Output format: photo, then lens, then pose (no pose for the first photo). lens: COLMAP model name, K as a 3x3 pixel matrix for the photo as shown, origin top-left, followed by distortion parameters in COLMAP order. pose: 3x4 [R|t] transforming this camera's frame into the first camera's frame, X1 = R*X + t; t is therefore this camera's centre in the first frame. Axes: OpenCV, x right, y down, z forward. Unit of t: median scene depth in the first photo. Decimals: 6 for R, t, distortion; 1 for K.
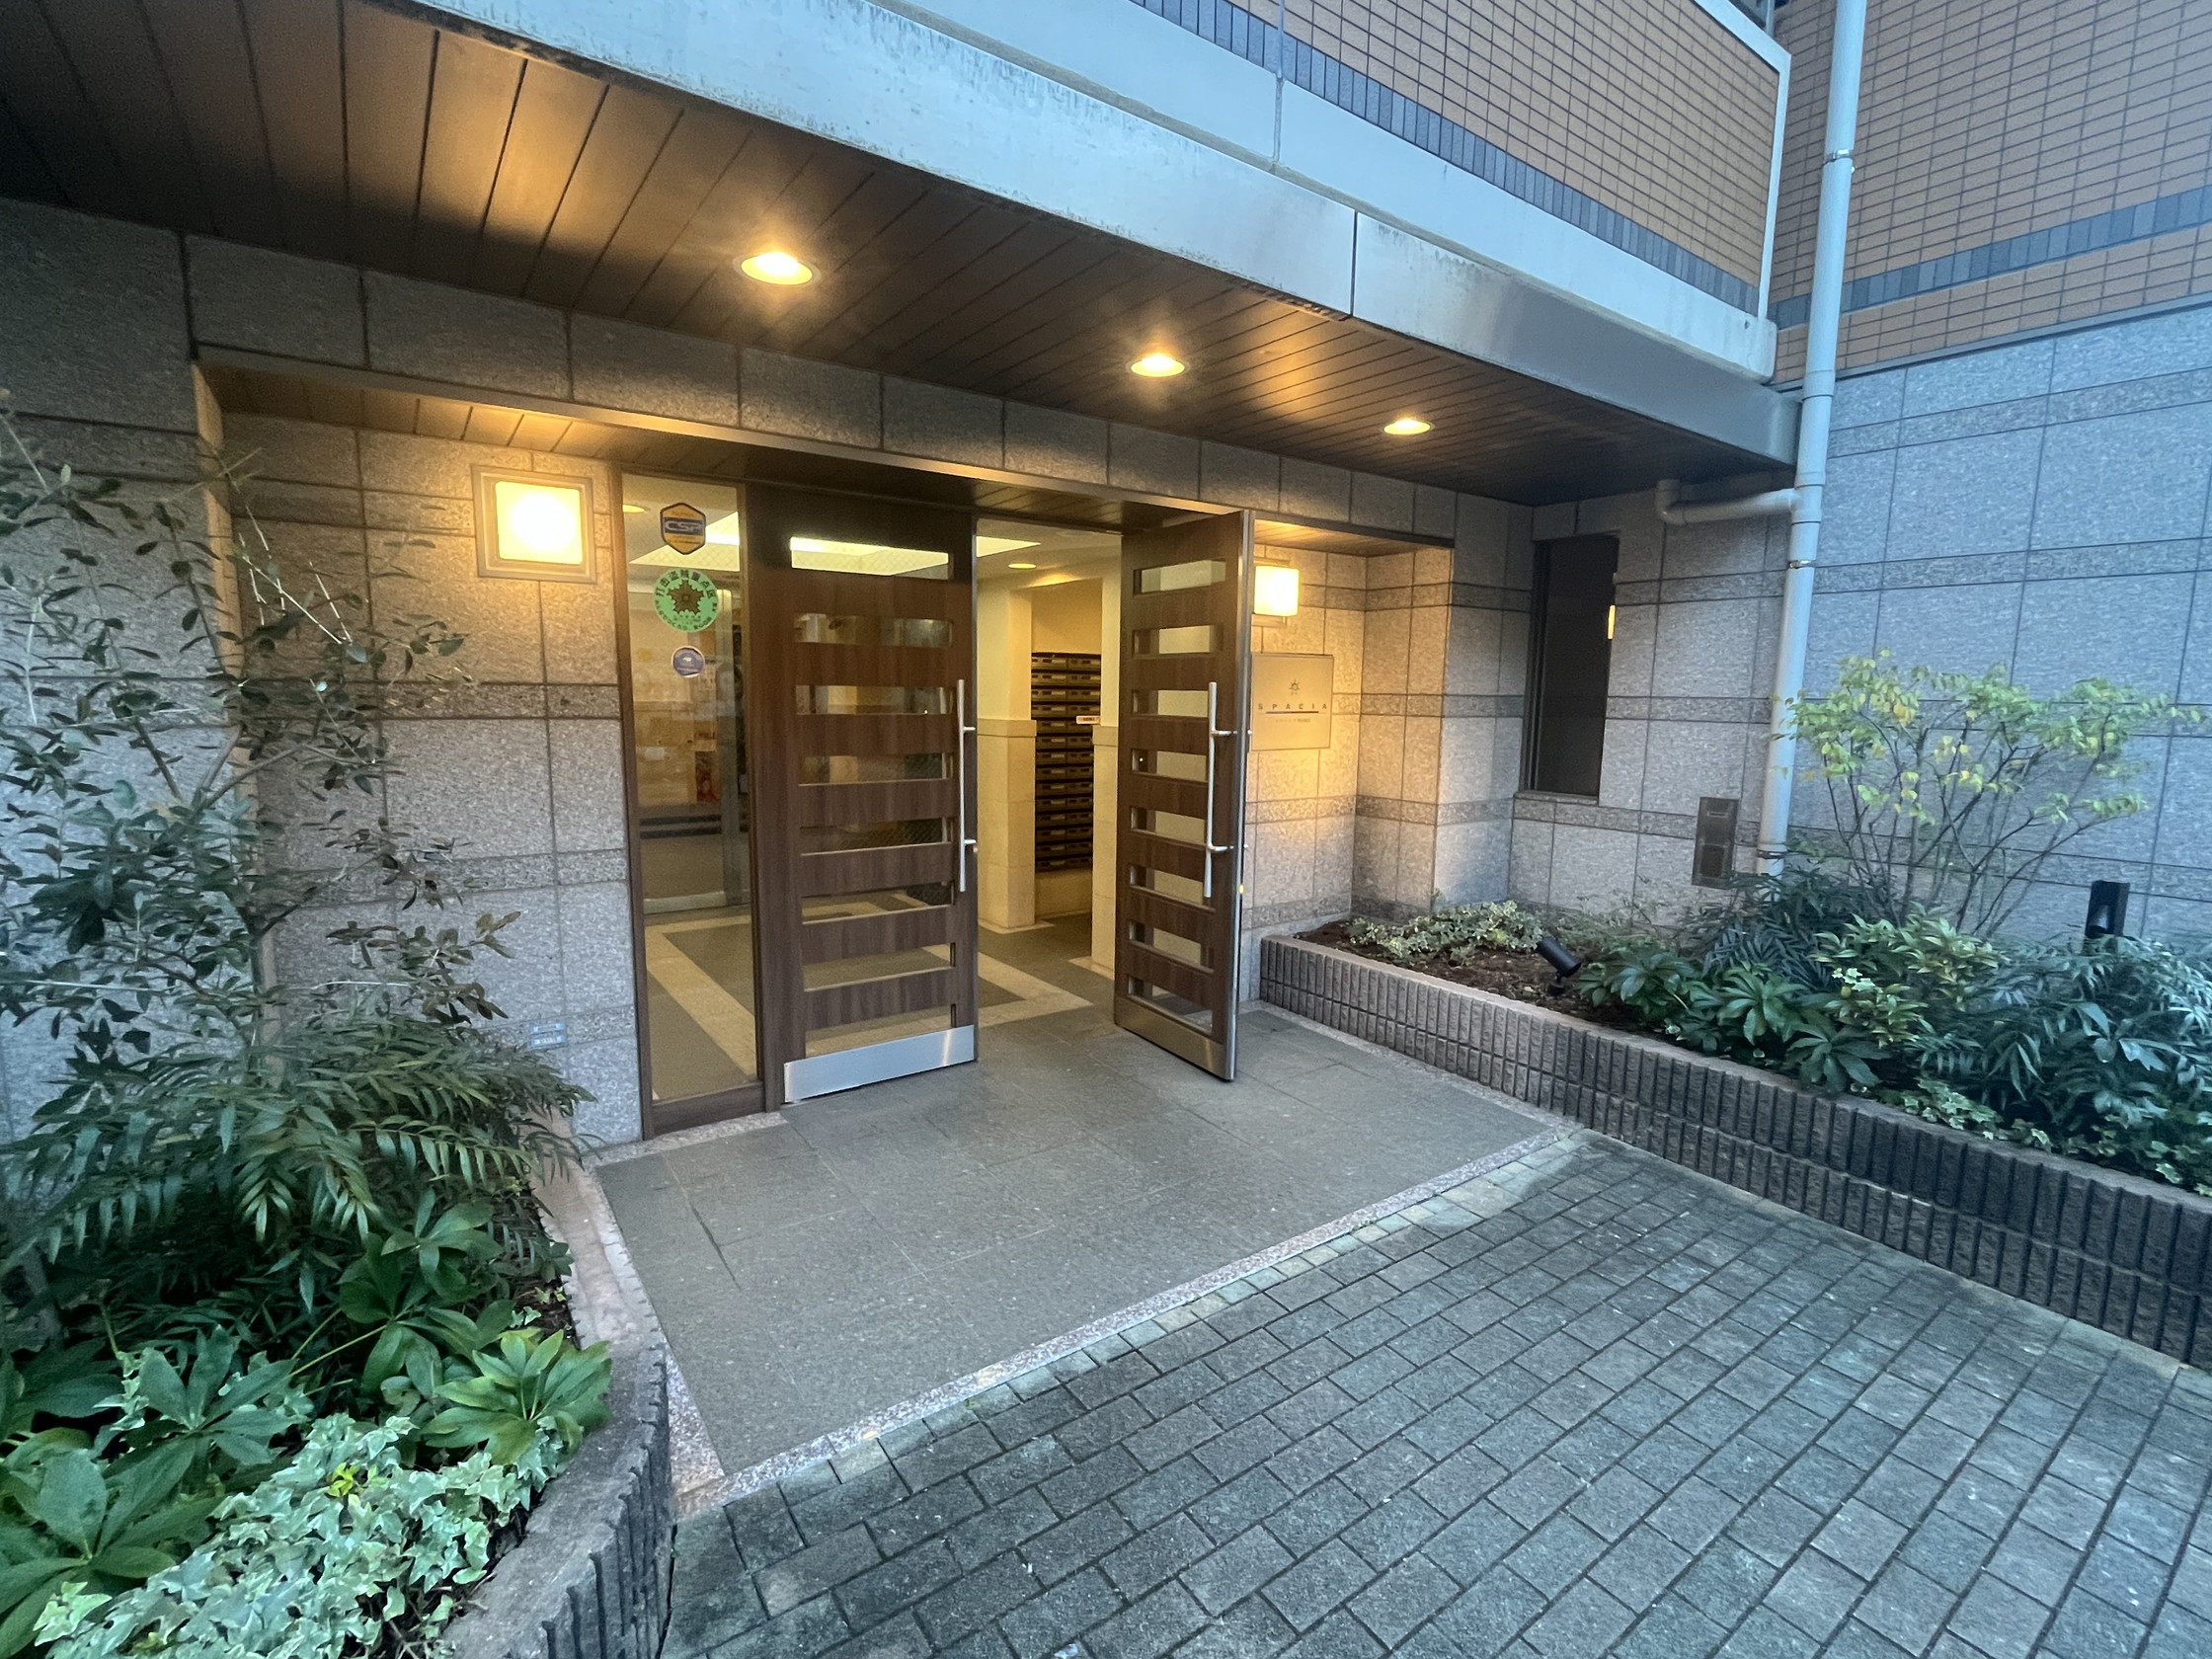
lens RADIAL K [[1016.5, 0, 1099.8], [0, 1016.5, 824.8], [0, 0, 1]] dist [0.001062, 0.000691]
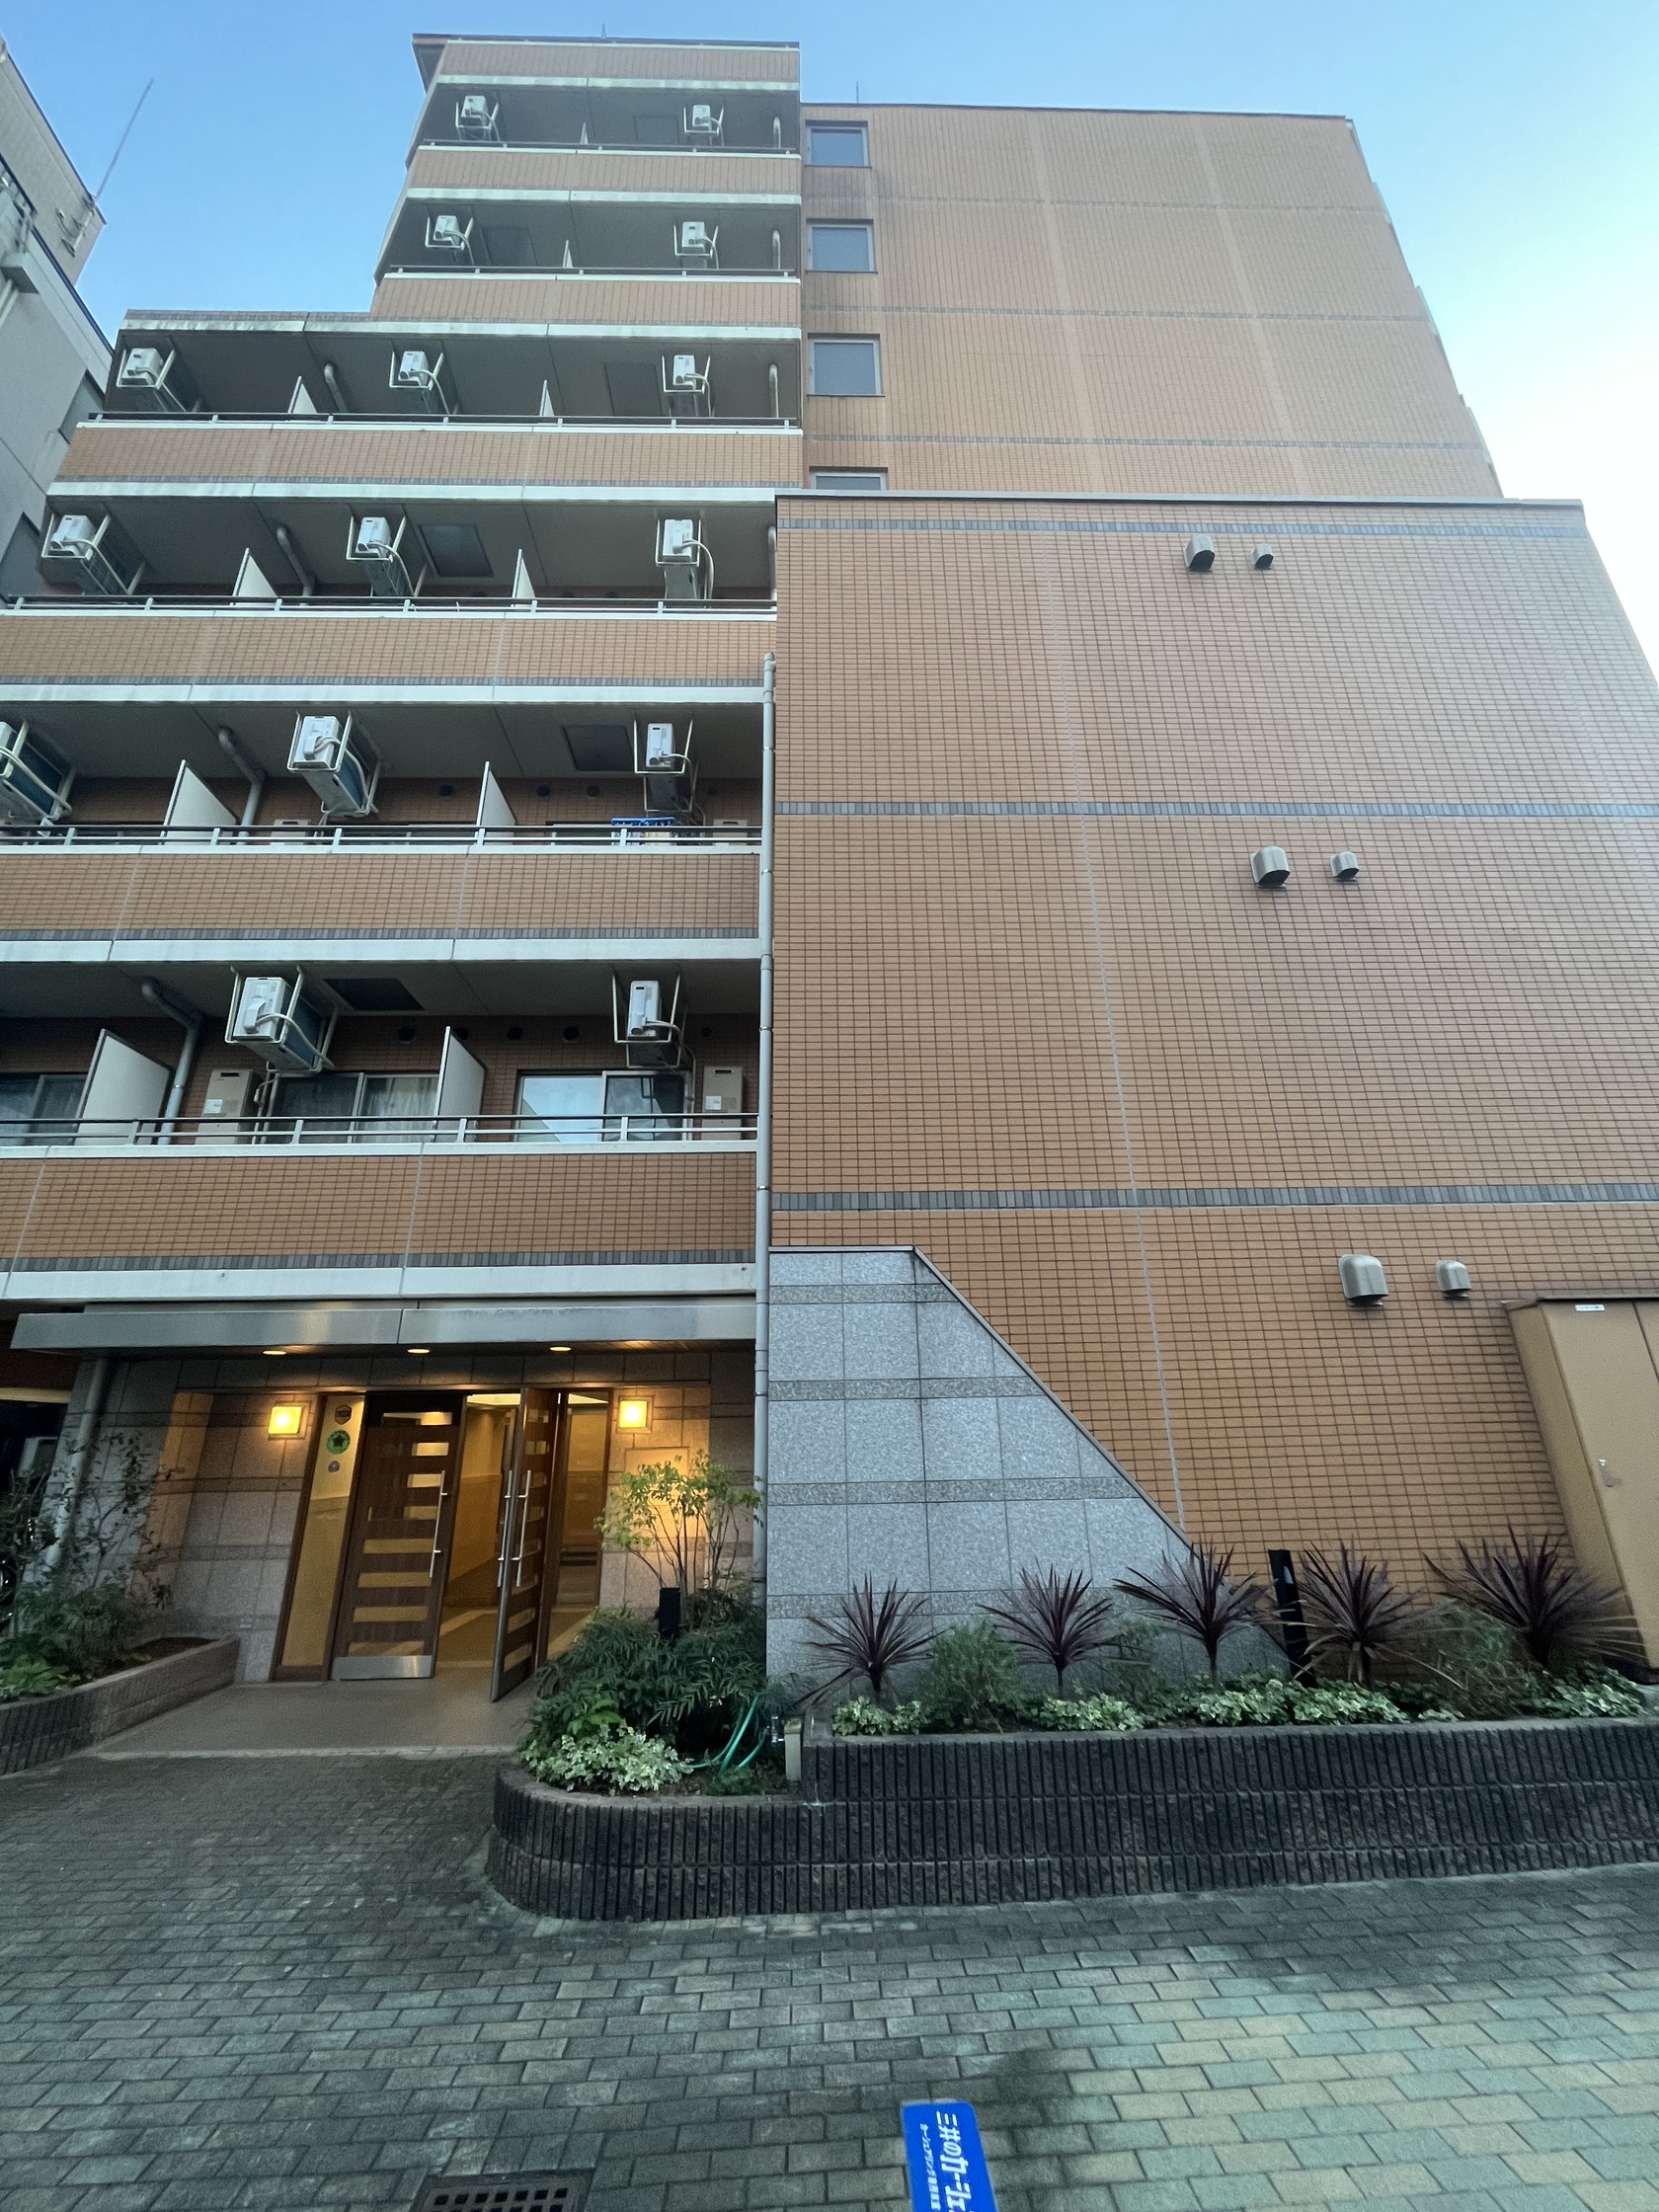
lens RADIAL K [[894.0, 0, 832.3], [0, 894.0, 1101.4], [0, 0, 1]] dist [0.000964, -0.000374]
pose [[0.828258, -0.222714, -0.514187, 1.429303], [-0.047289, 0.886566, -0.460179, 0.004101], [0.558349, 0.405462, 0.723773, -0.231310]]
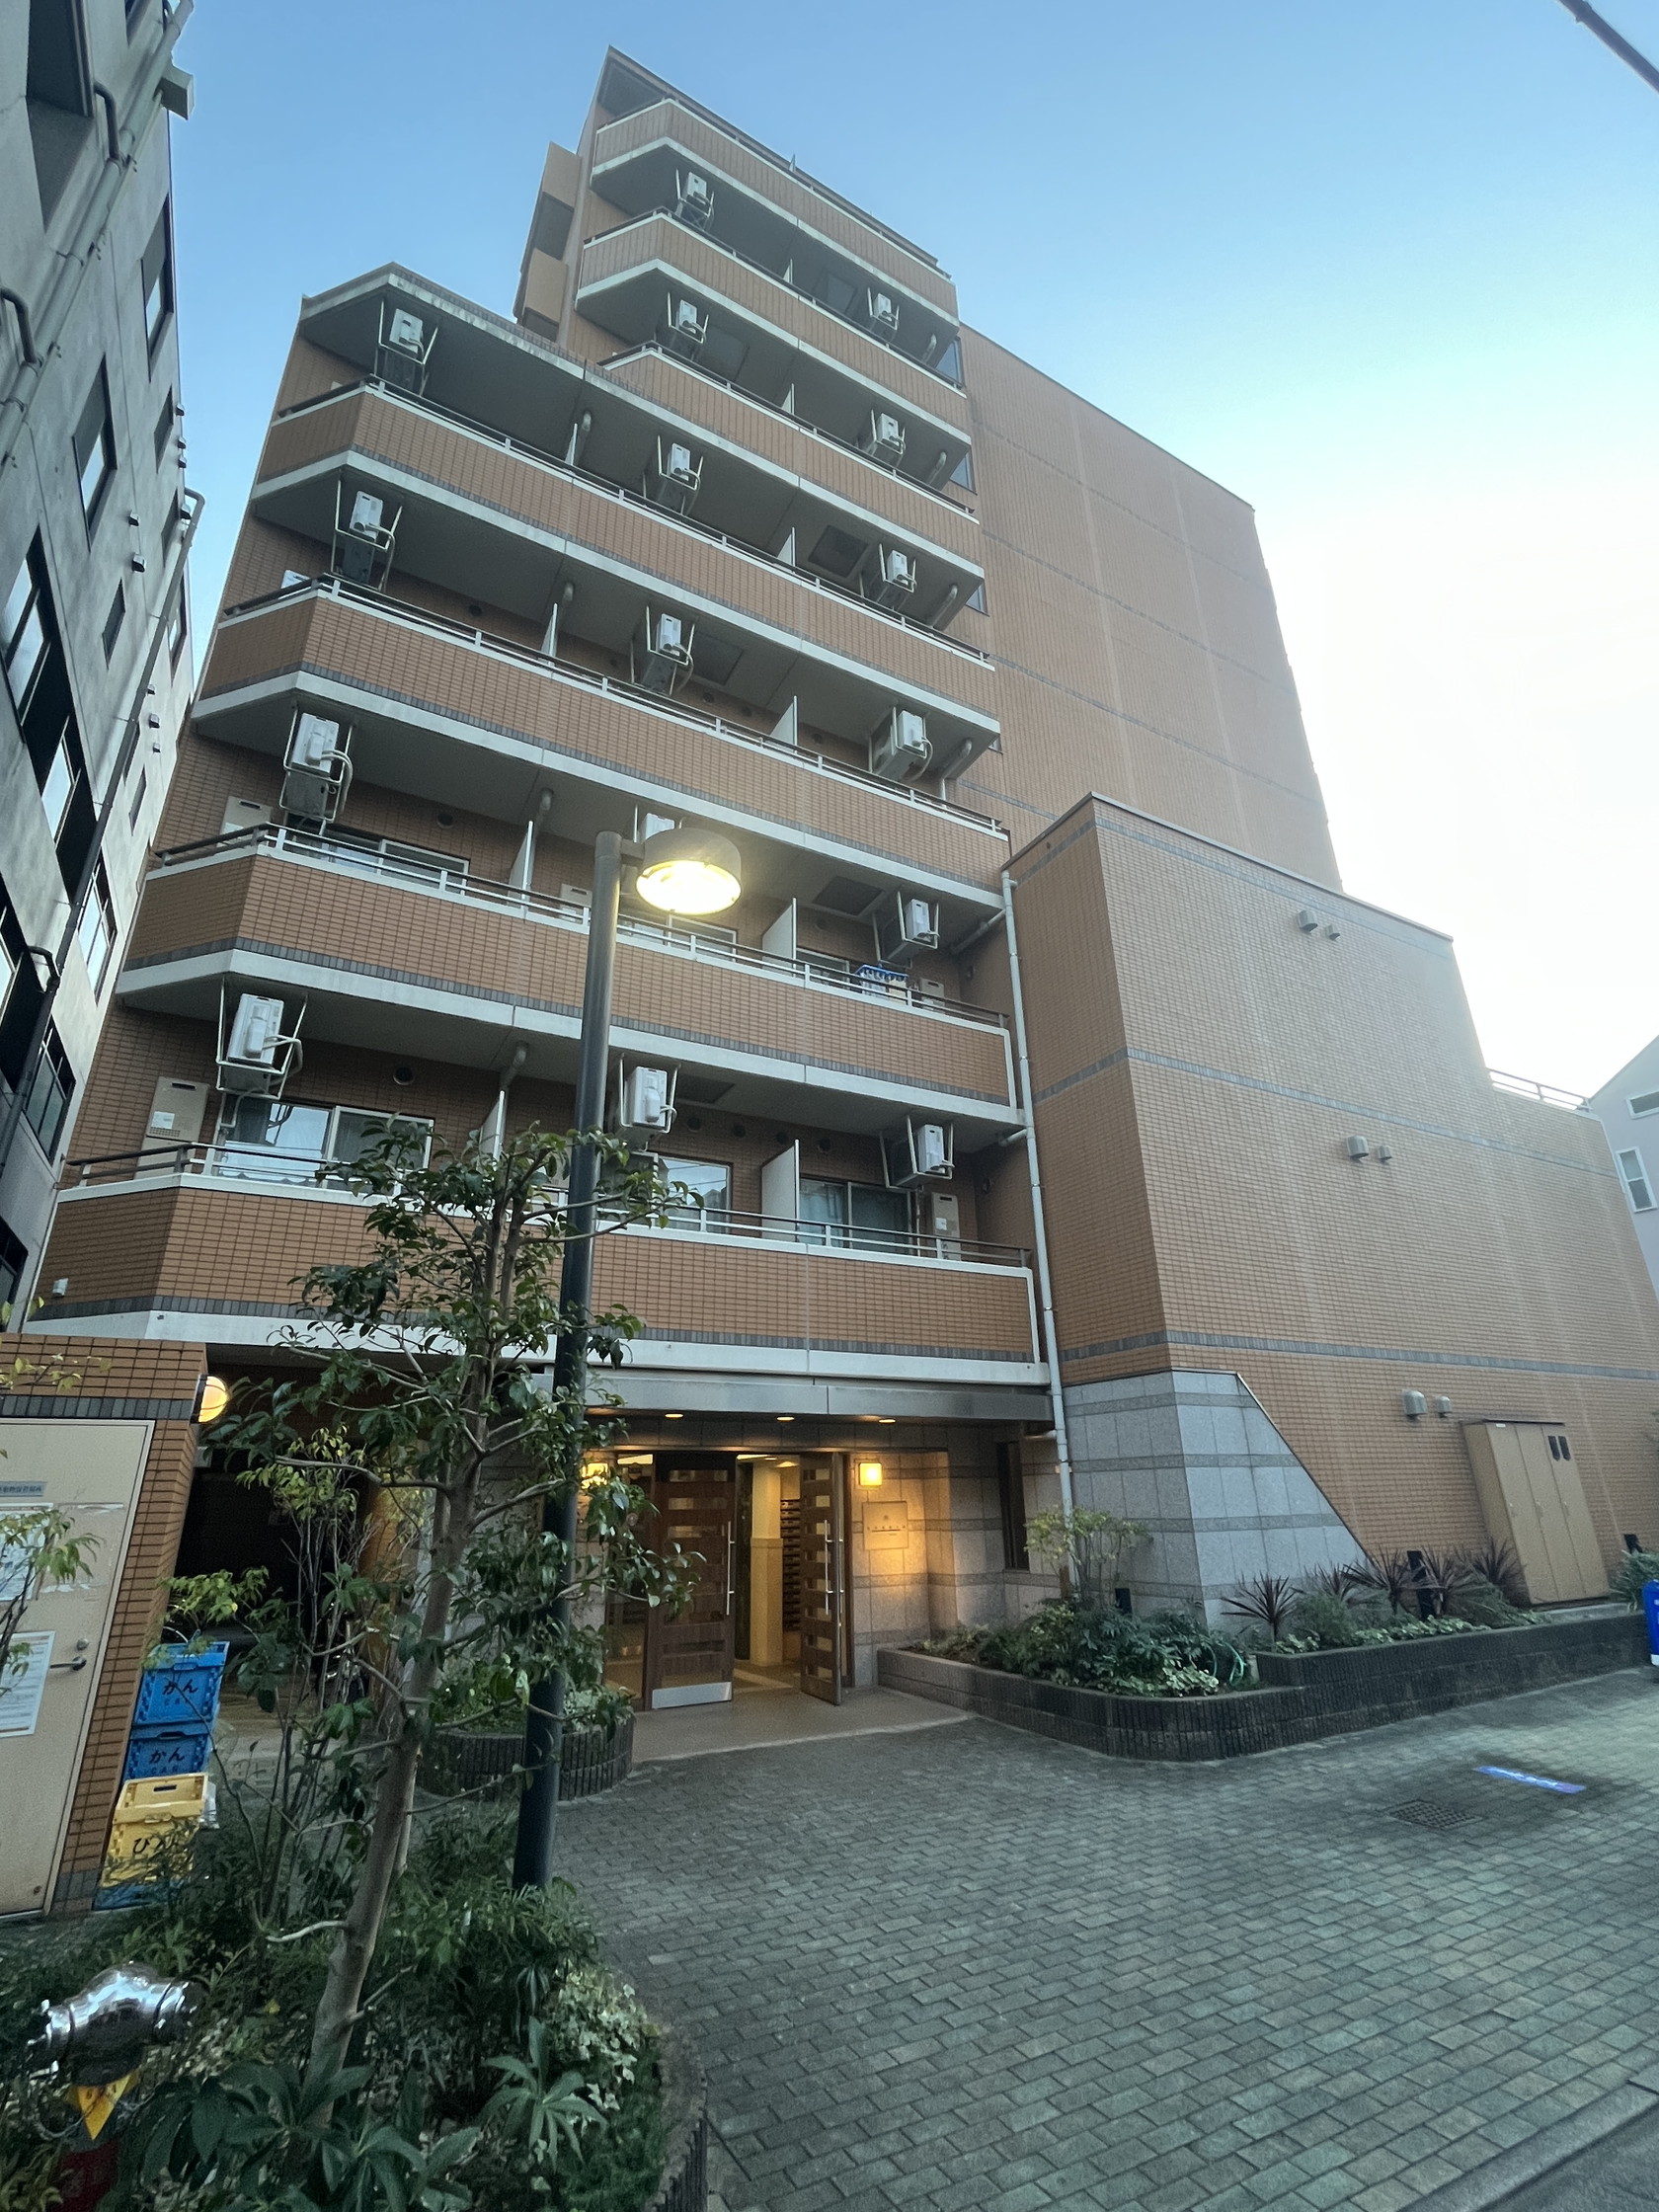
lens RADIAL K [[1016.5, 0, 826.2], [0, 1016.5, 1106.7], [0, 0, 1]] dist [0.001062, 0.000691]
pose [[0.993419, -0.069001, -0.091419, 0.335537], [0.016048, 0.874147, -0.485396, 0.155005], [0.113407, 0.480734, 0.869502, -1.383679]]
